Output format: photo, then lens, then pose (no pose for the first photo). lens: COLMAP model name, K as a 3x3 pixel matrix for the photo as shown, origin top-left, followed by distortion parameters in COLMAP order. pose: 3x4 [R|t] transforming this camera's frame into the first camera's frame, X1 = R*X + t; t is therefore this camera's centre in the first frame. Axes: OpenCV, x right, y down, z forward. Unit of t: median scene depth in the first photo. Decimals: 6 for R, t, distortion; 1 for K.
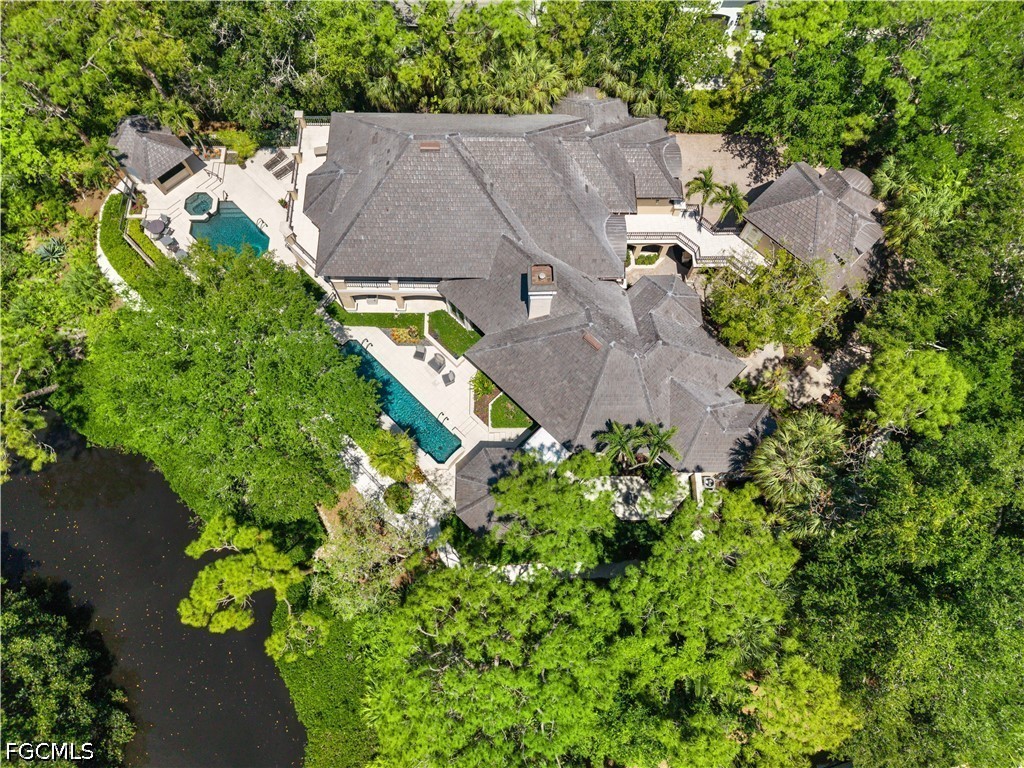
lens RADIAL K [[668.7, 0, 512.0], [0, 668.7, 384.0], [0, 0, 1]] dist [-0.000183, -0.002436]
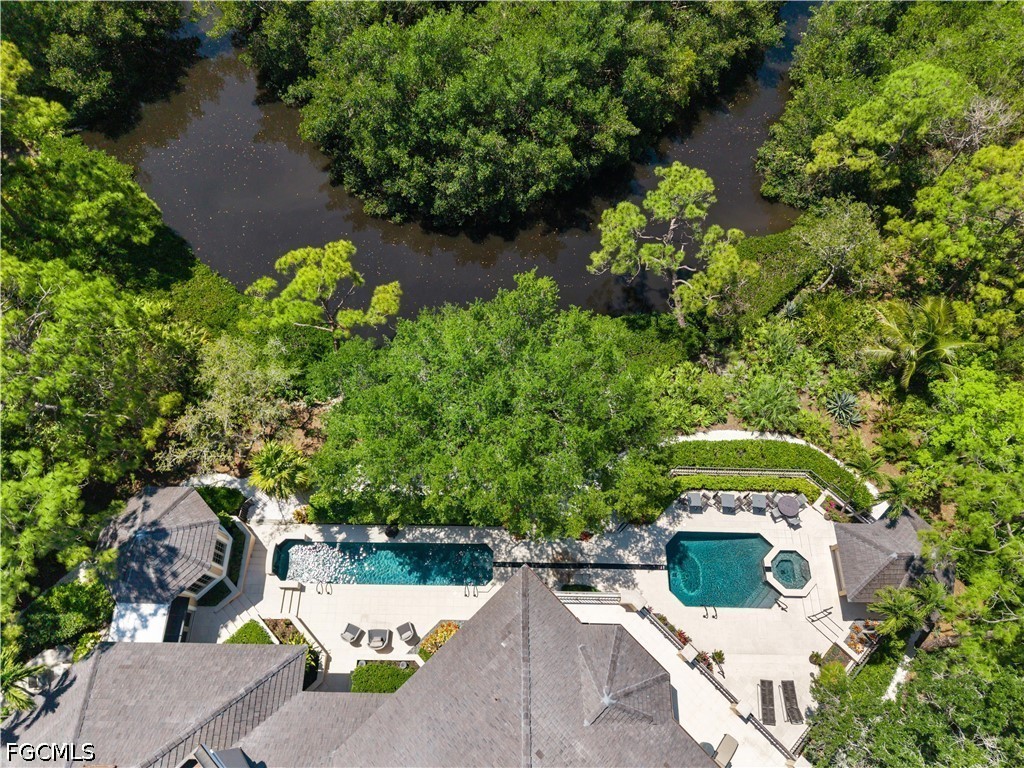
lens RADIAL K [[668.7, 0, 512.0], [0, 668.7, 384.0], [0, 0, 1]] dist [-0.000183, -0.002436]
pose [[-0.718415, 0.617665, -0.319953, -0.152153], [-0.667115, -0.481467, 0.568460, -0.407357], [0.197071, 0.621836, 0.757947, 0.281349]]
